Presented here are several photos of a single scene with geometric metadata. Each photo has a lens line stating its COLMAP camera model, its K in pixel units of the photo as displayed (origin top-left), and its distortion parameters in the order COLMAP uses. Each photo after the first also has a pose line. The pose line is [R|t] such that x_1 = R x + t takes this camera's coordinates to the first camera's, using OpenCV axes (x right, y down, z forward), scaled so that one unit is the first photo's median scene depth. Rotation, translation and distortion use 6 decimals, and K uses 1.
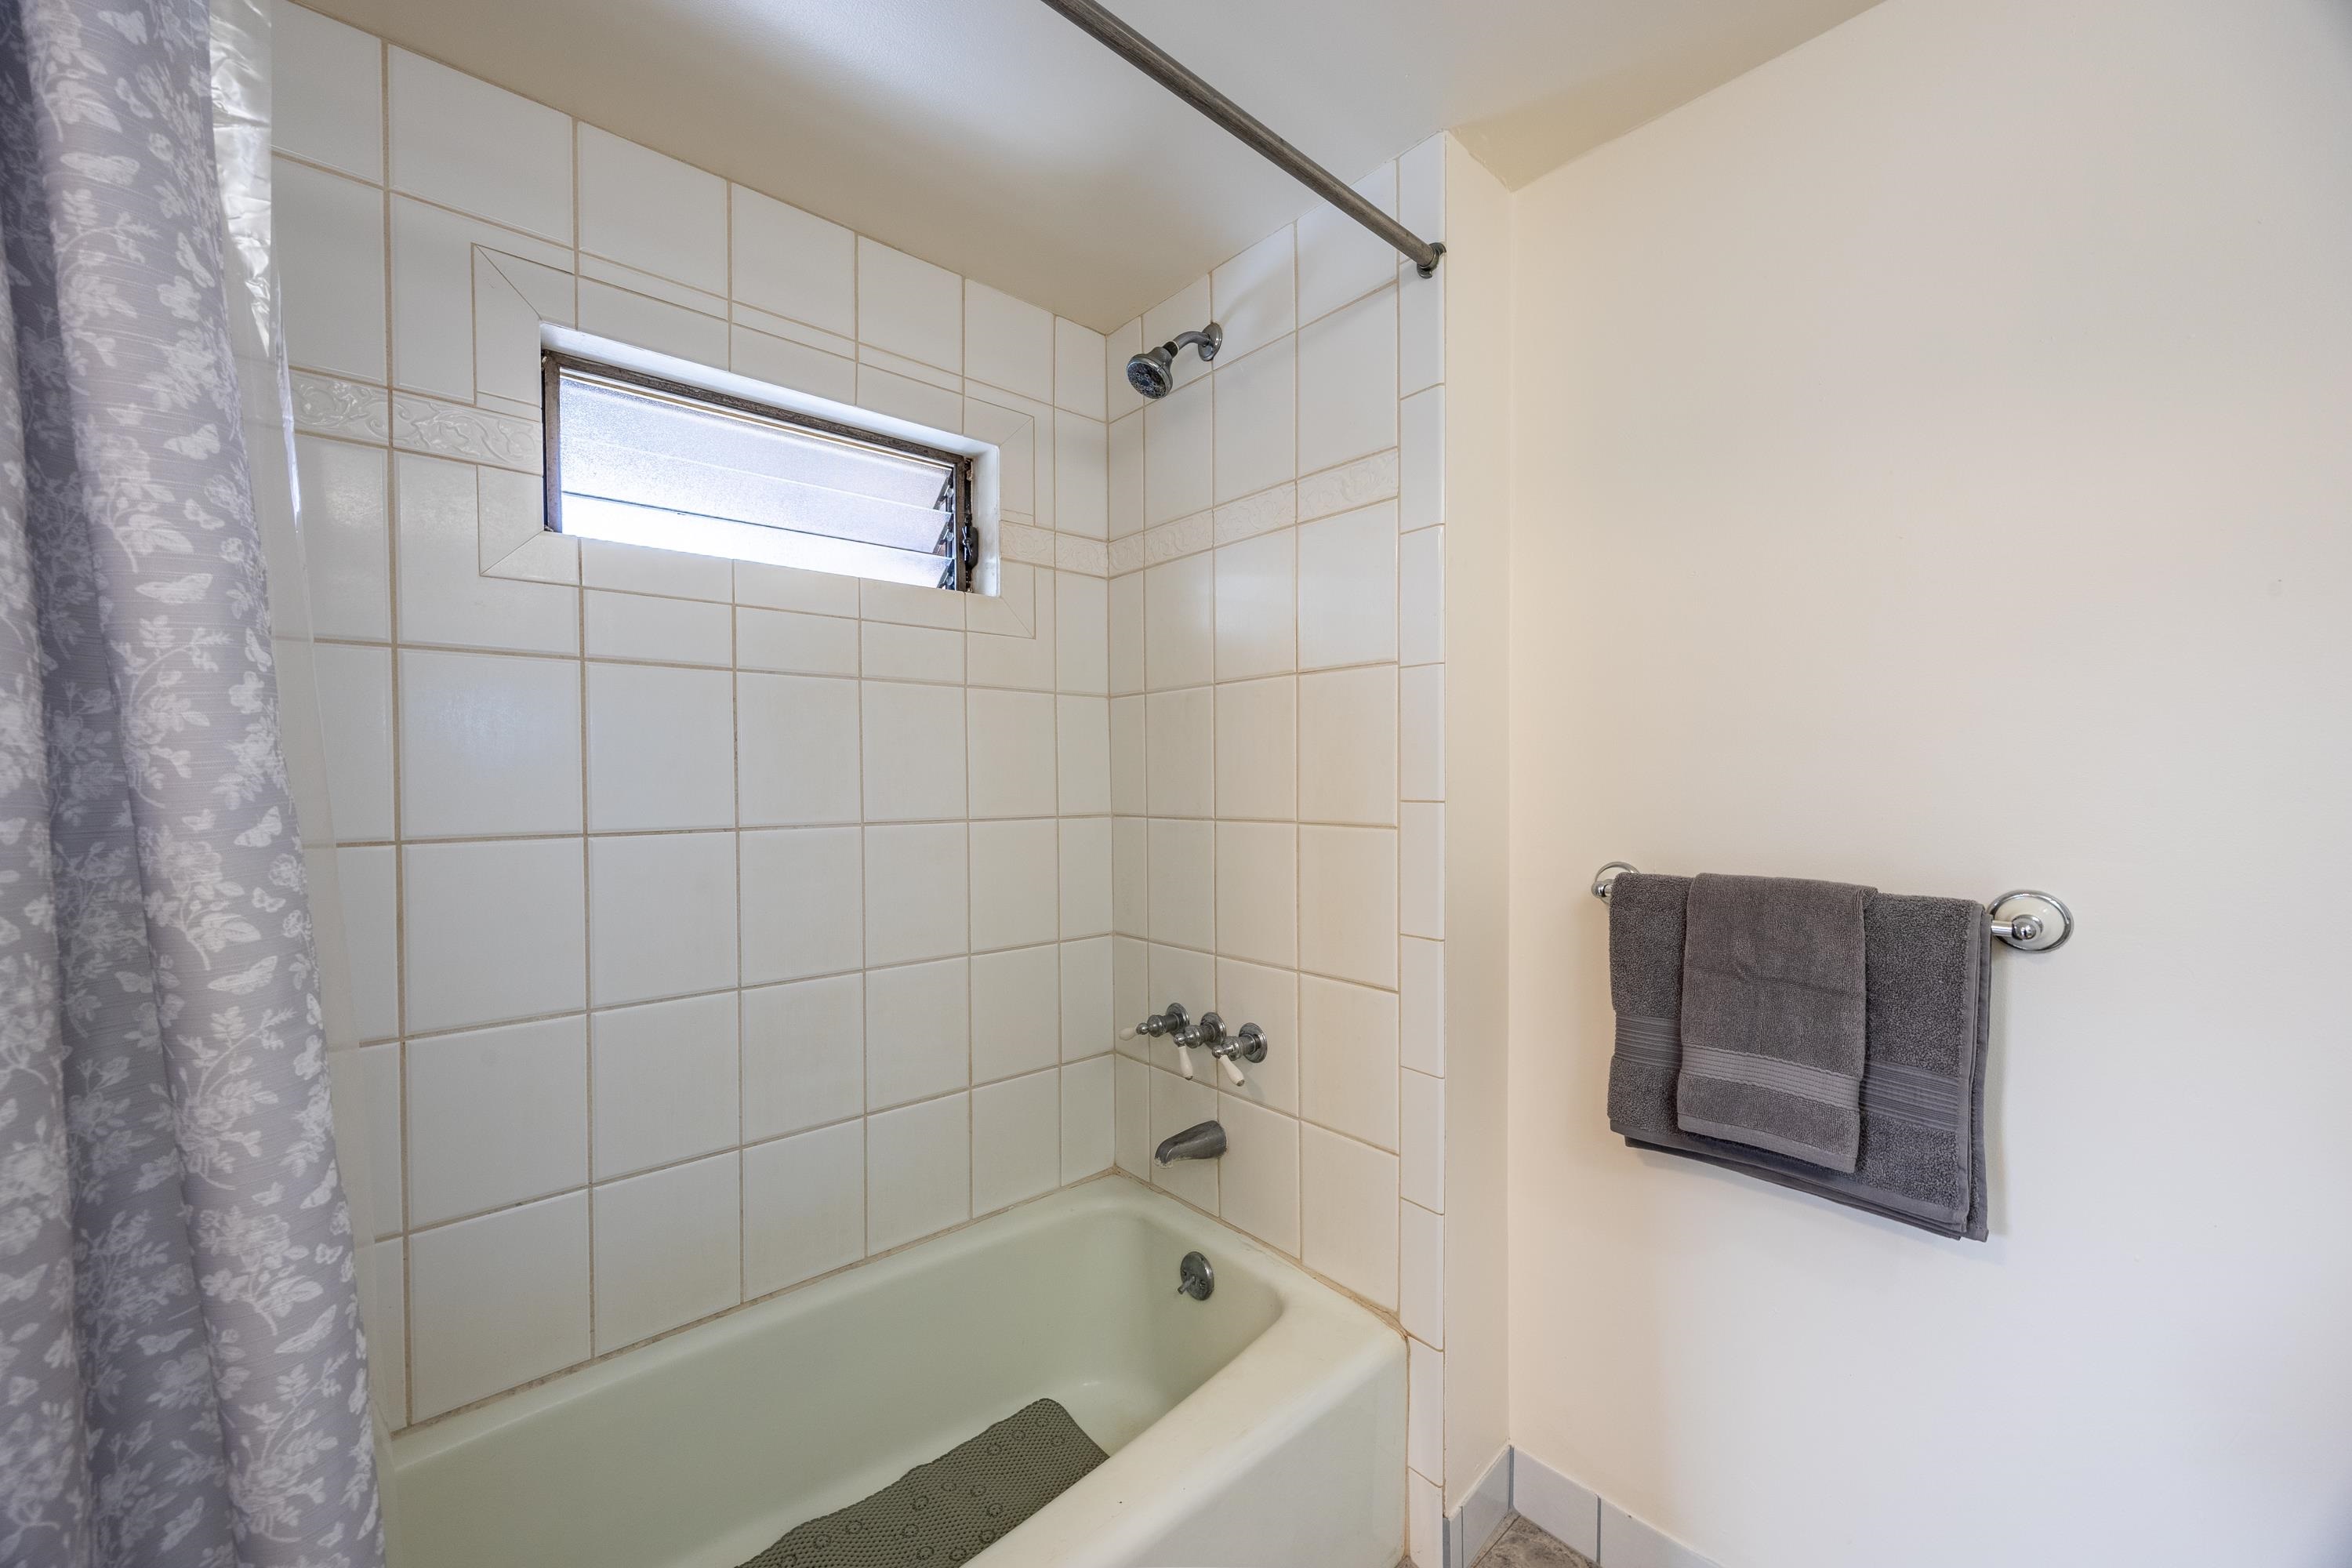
lens RADIAL K [[898.7, 0, 1180.1], [0, 898.7, 783.1], [0, 0, 1]] dist [0.001648, 0.000144]
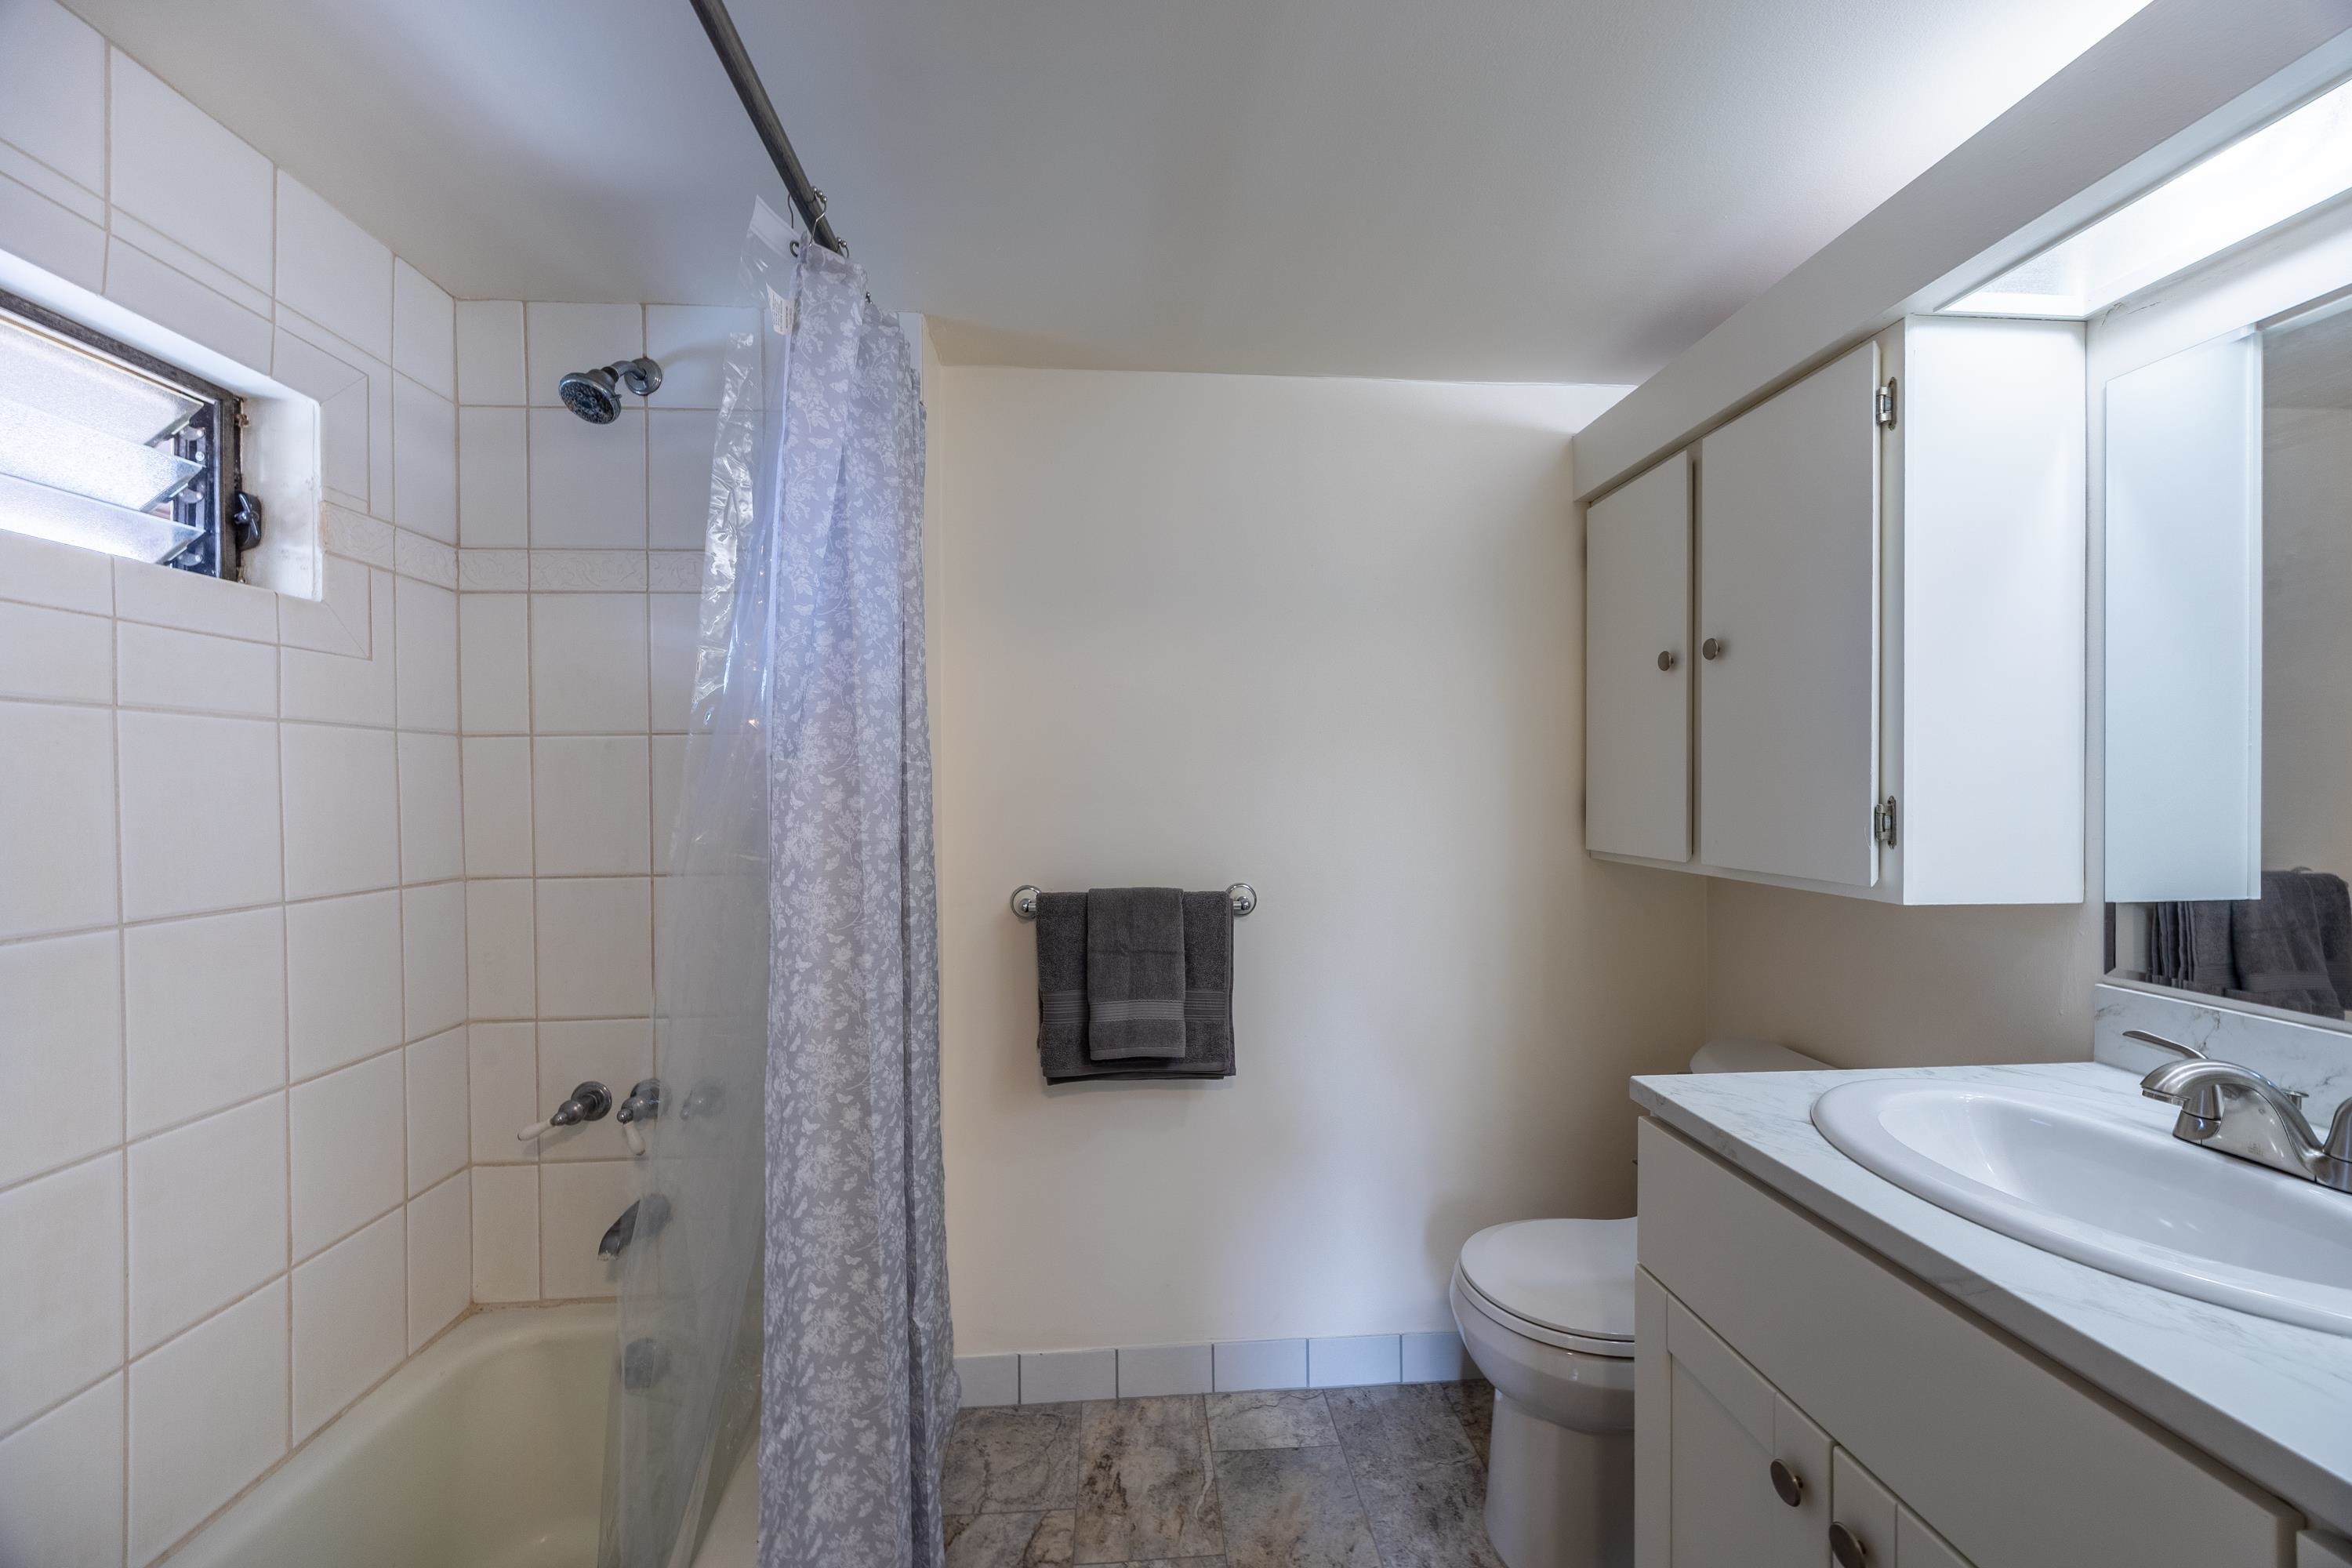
lens RADIAL K [[898.7, 0, 1168.3], [0, 898.7, 776.3], [0, 0, 1]] dist [0.001648, 0.000144]
pose [[0.613595, 0.008034, 0.789580, -0.398080], [0.009121, 0.999809, -0.017261, -0.045592], [-0.789568, 0.017794, 0.613405, -0.022856]]
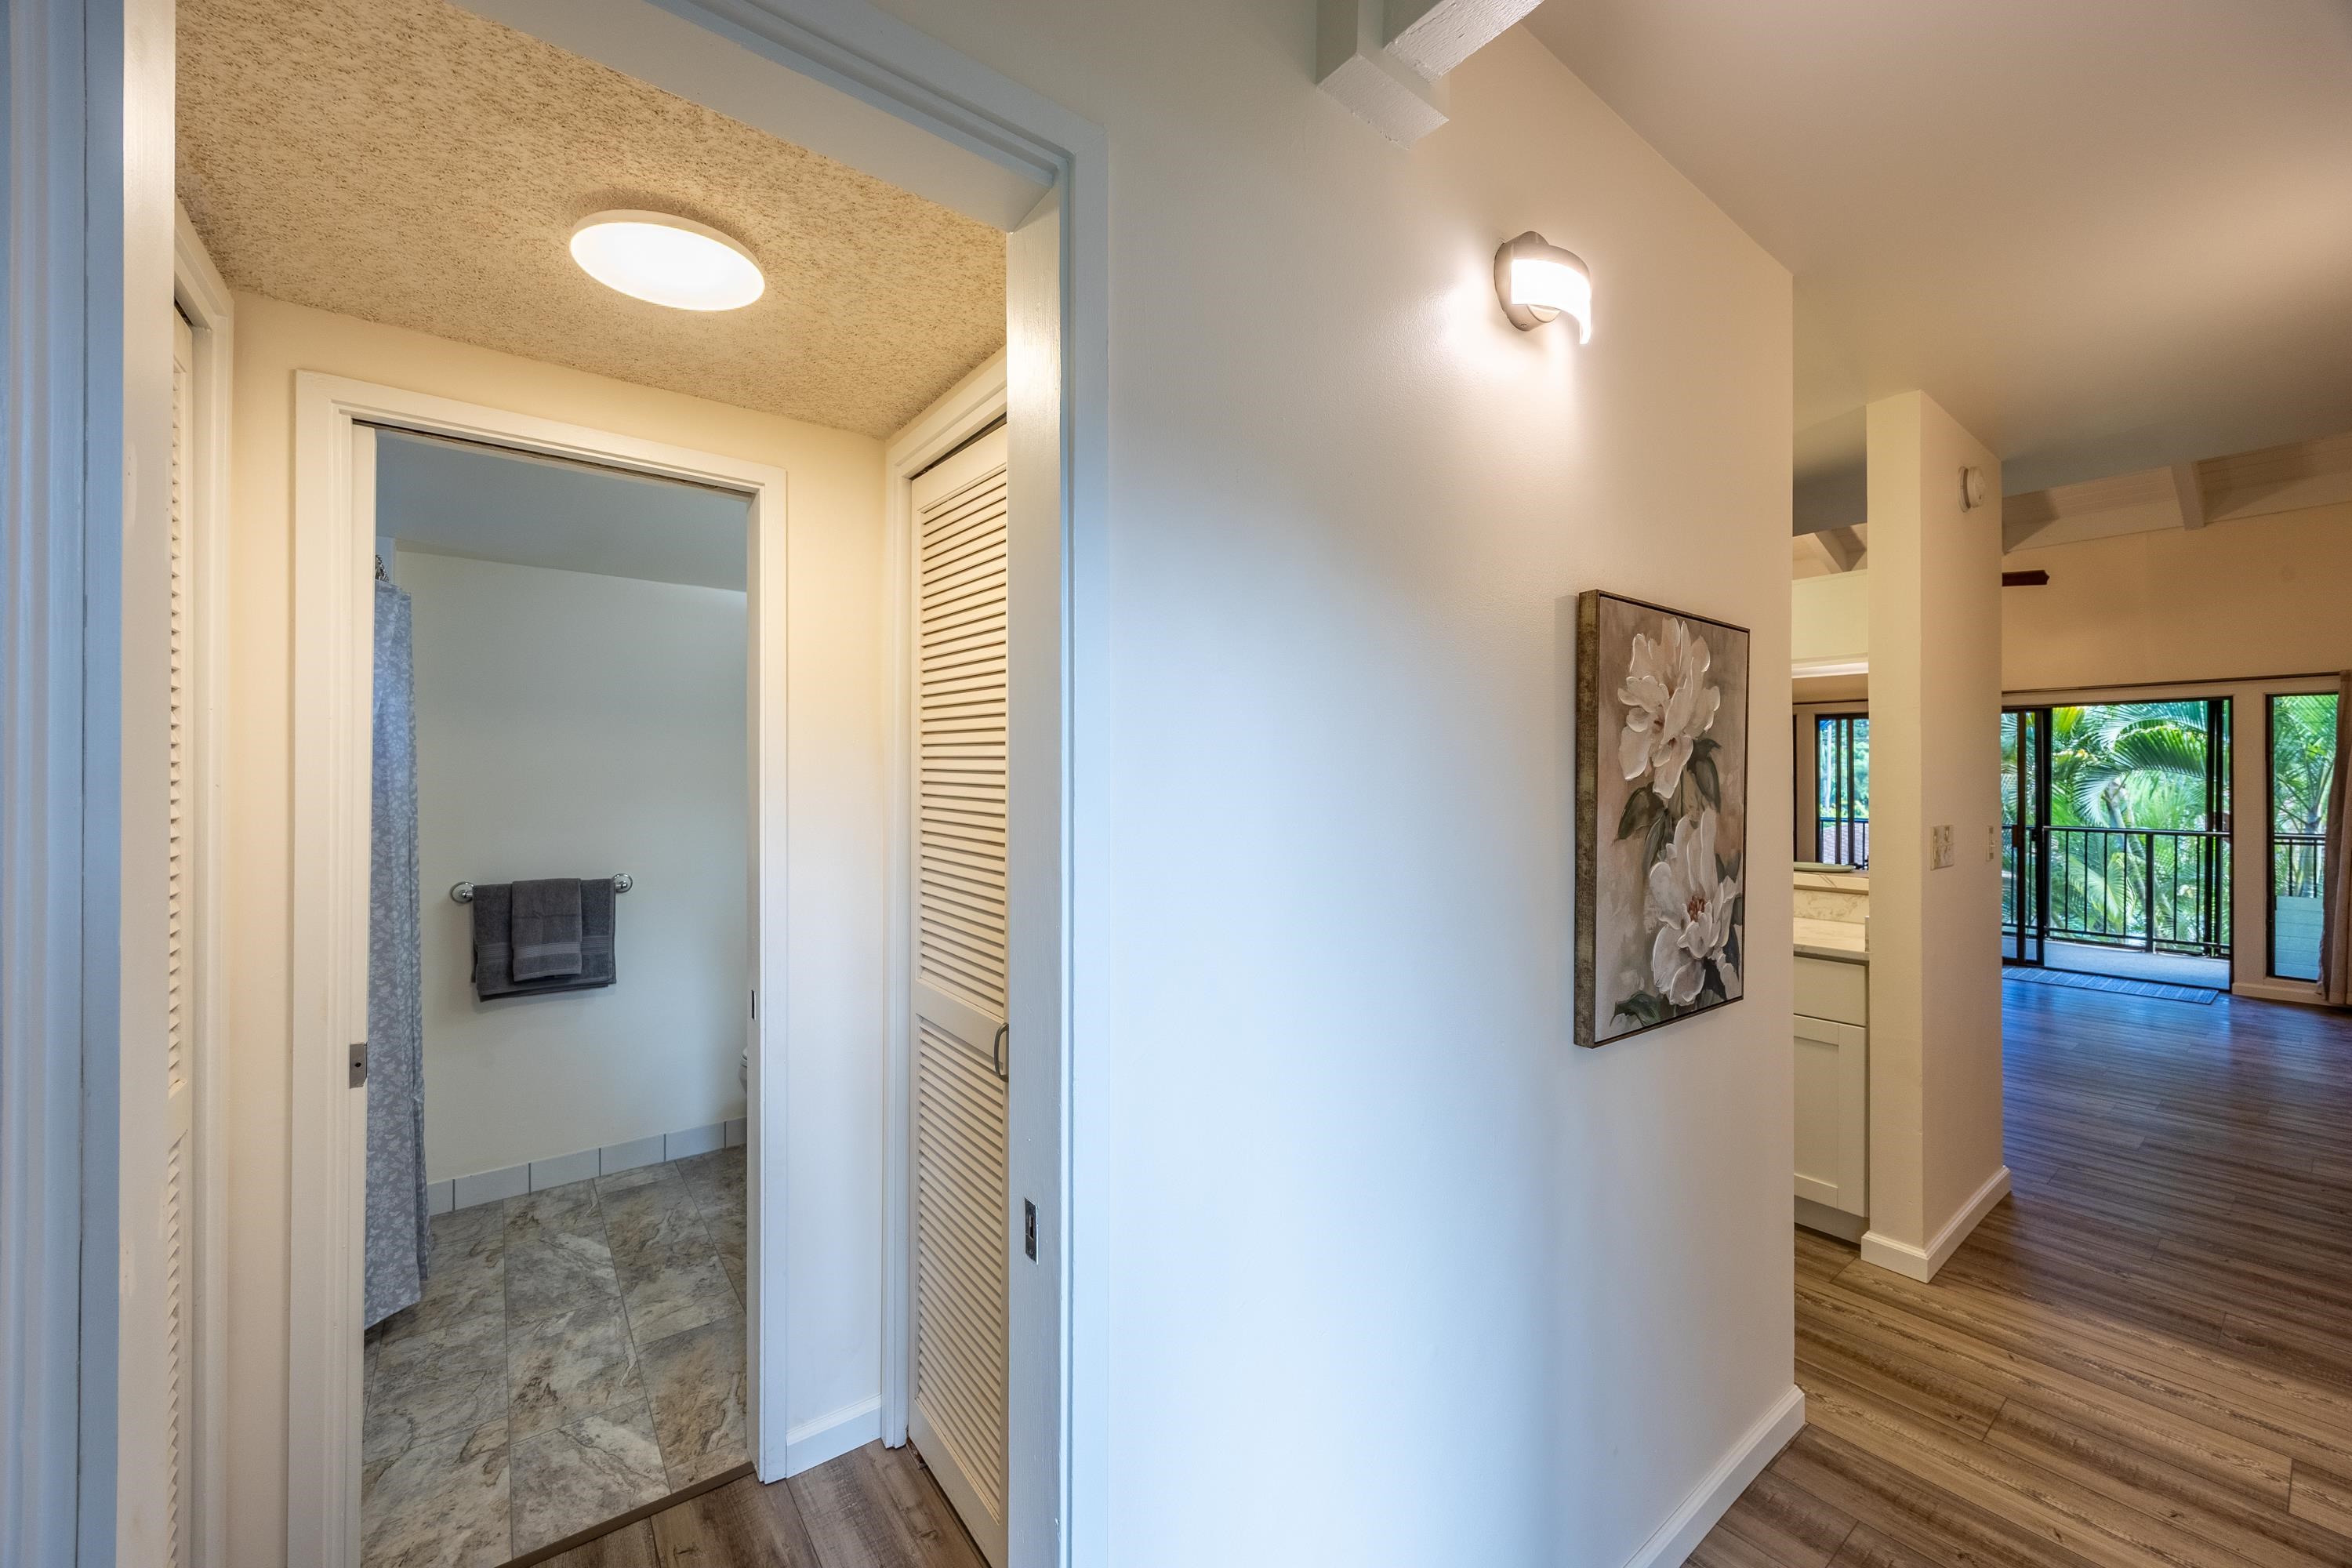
lens RADIAL K [[929.4, 0, 1188.5], [0, 929.4, 777.0], [0, 0, 1]] dist [-0.000006, 0.000630]
pose [[0.074970, 0.005574, 0.997170, -1.381635], [0.005955, 0.999964, -0.006037, -0.120731], [-0.997168, 0.006391, 0.074935, -0.789887]]
